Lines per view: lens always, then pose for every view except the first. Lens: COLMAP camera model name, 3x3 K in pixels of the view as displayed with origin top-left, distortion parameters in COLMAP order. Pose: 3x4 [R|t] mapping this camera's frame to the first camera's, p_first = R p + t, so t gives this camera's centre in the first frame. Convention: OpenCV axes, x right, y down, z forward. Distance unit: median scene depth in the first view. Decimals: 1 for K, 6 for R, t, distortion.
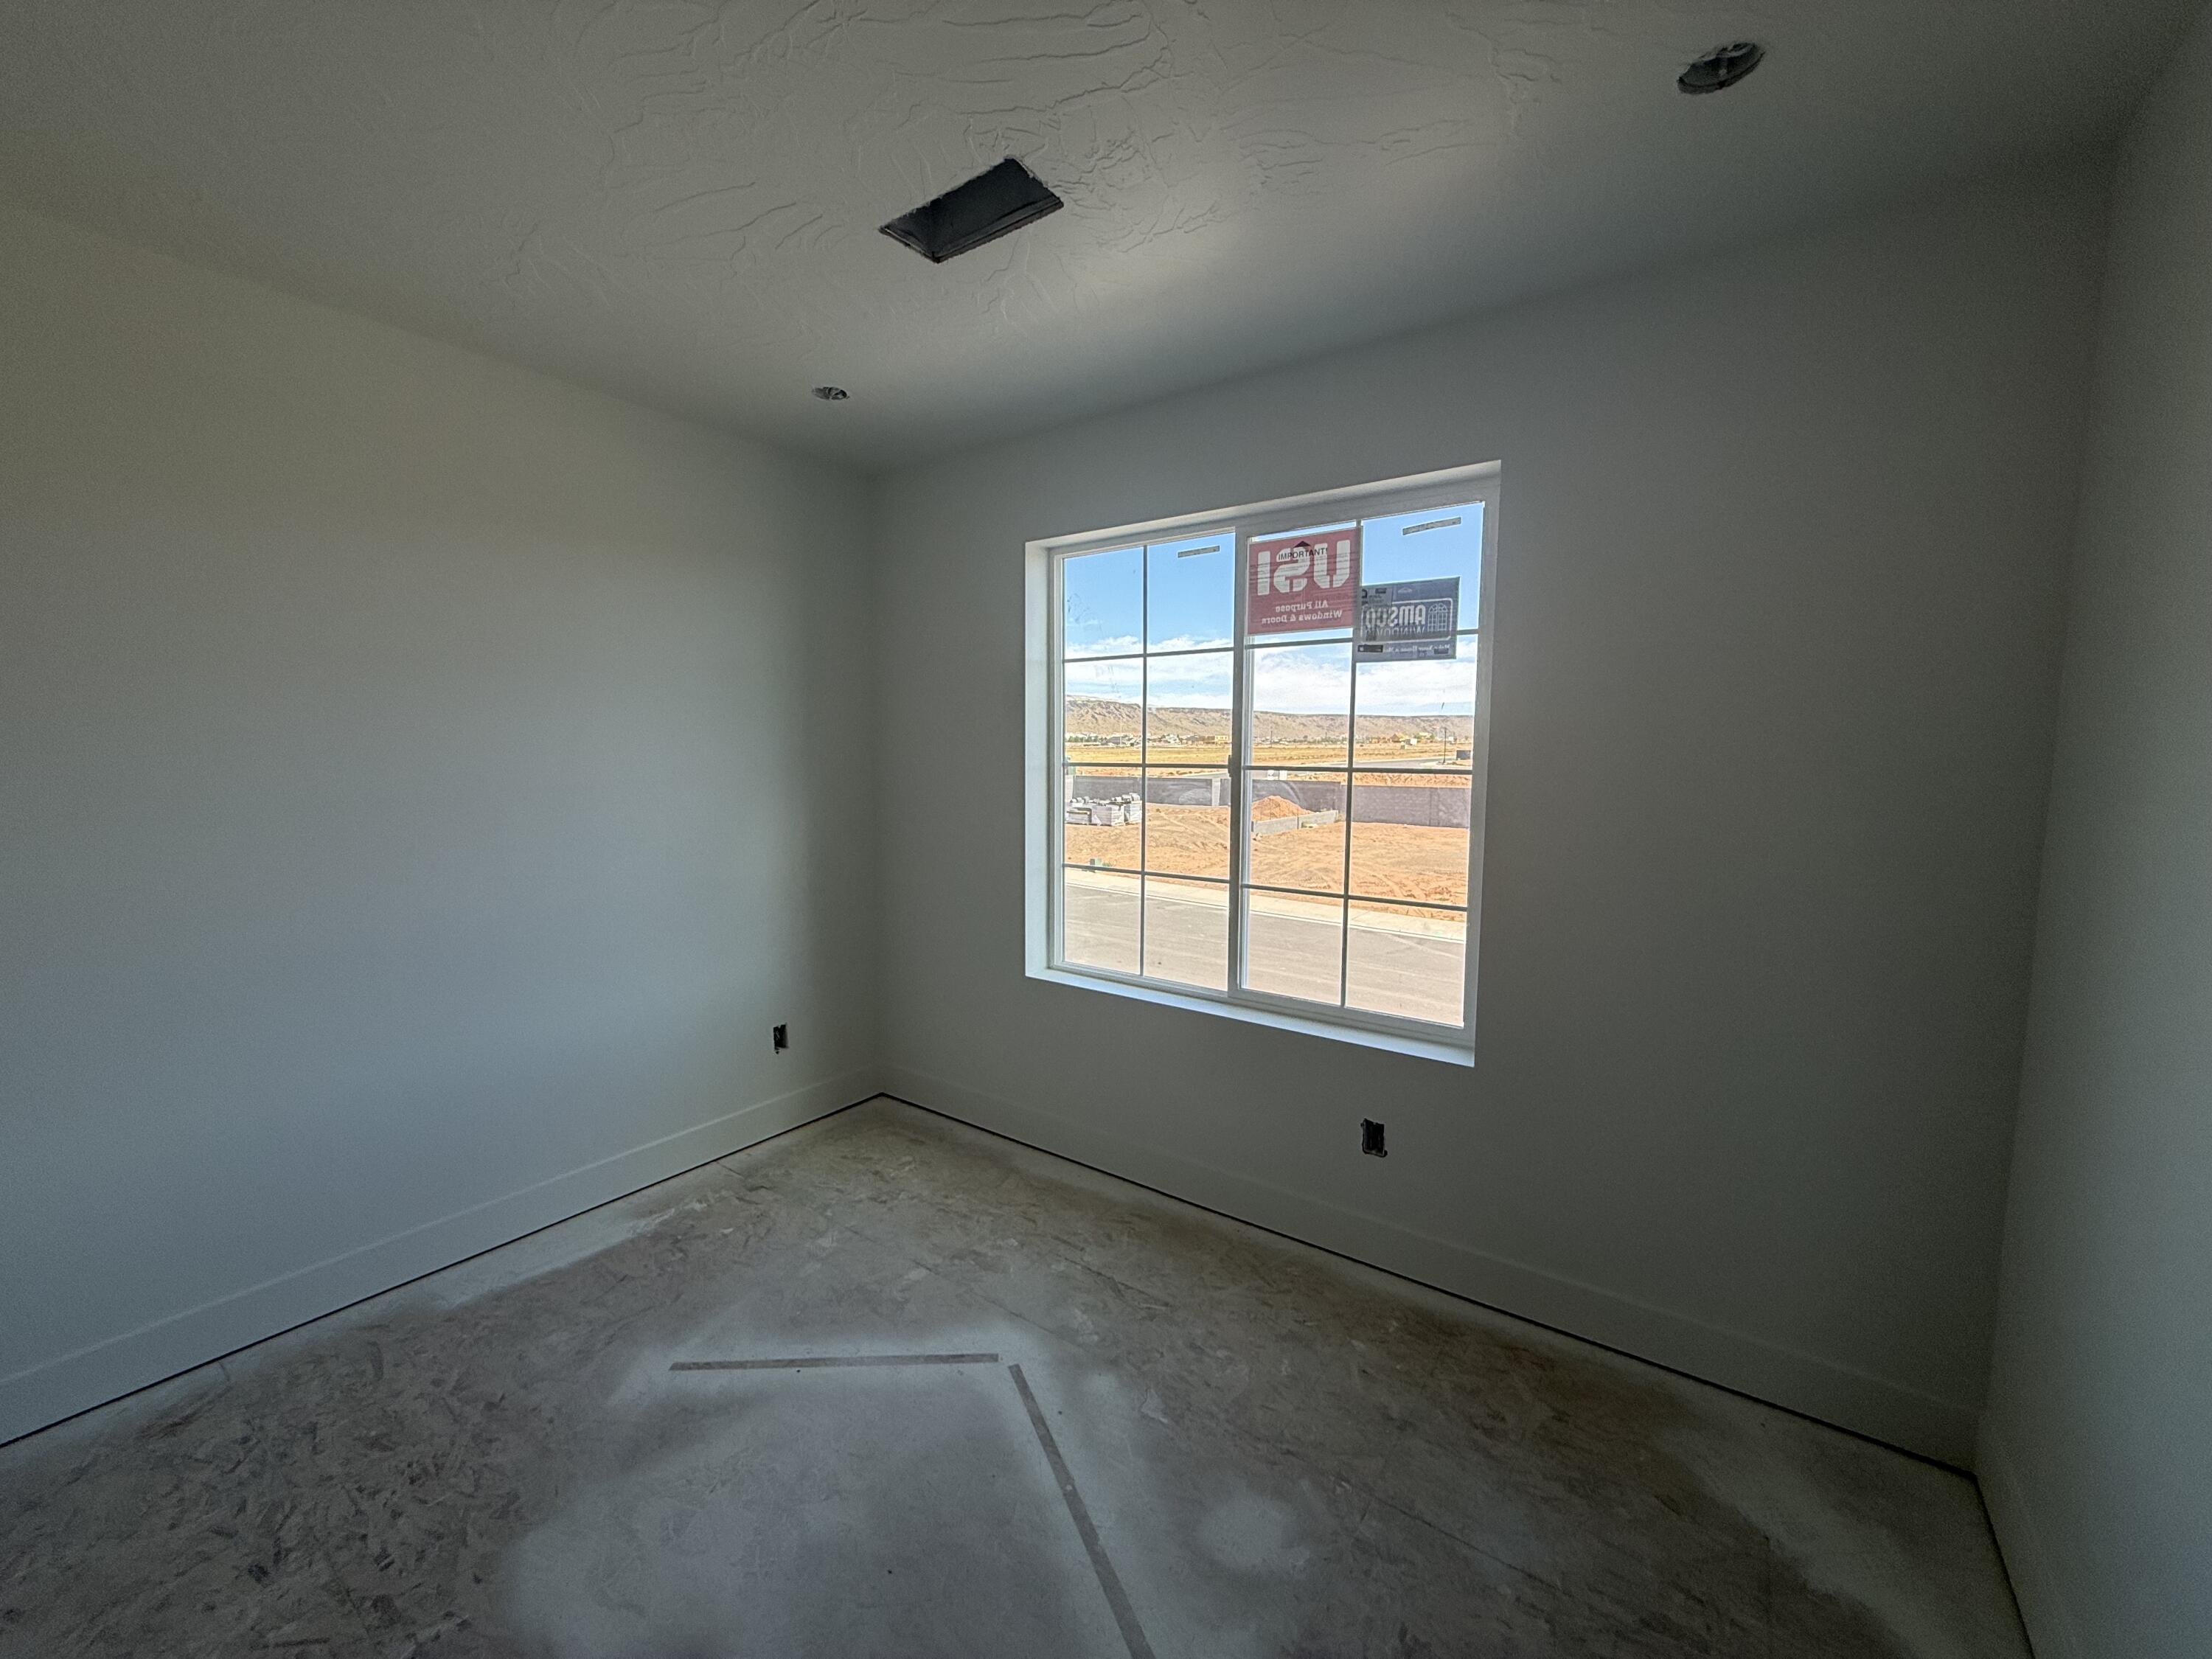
lens RADIAL K [[883.4, 0, 1098.8], [0, 883.4, 828.9], [0, 0, 1]] dist [0.001438, 0.000446]
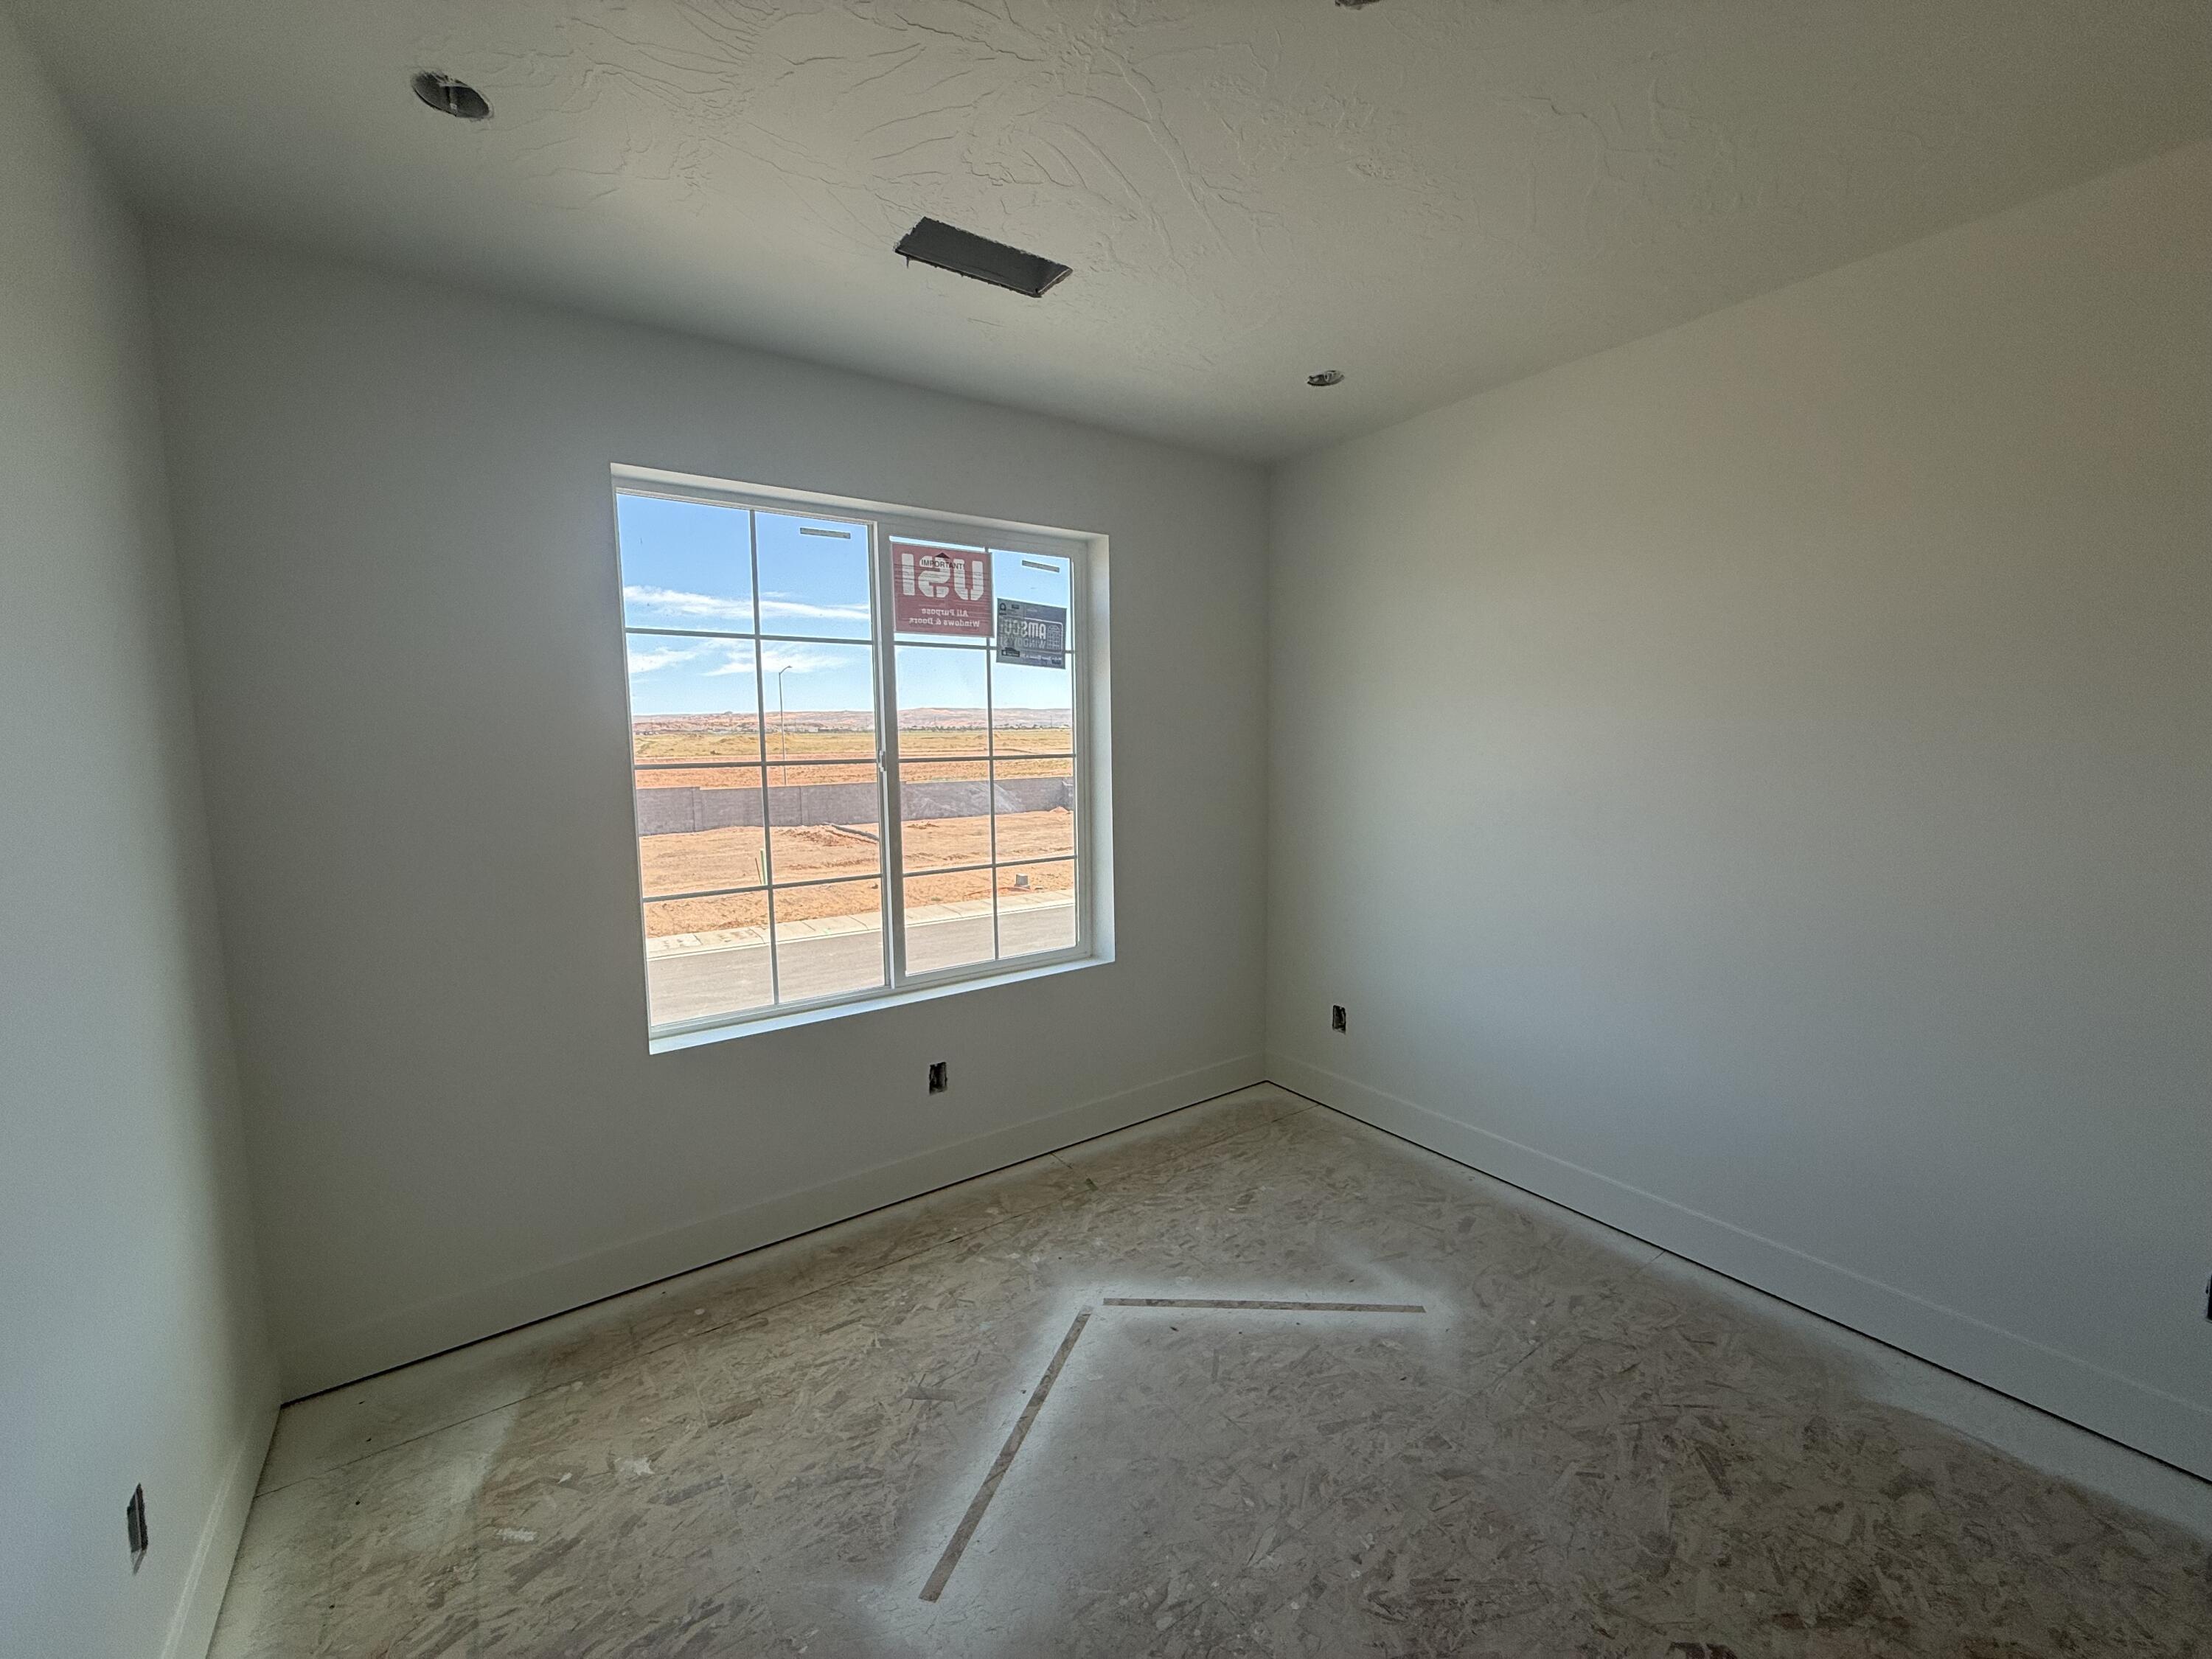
lens RADIAL K [[883.4, 0, 1098.8], [0, 883.4, 828.9], [0, 0, 1]] dist [0.001438, 0.000446]
pose [[0.330143, -0.108115, 0.937719, -0.763066], [0.106591, 0.991335, 0.076769, -0.047435], [-0.937894, 0.074607, 0.338806, 0.462017]]
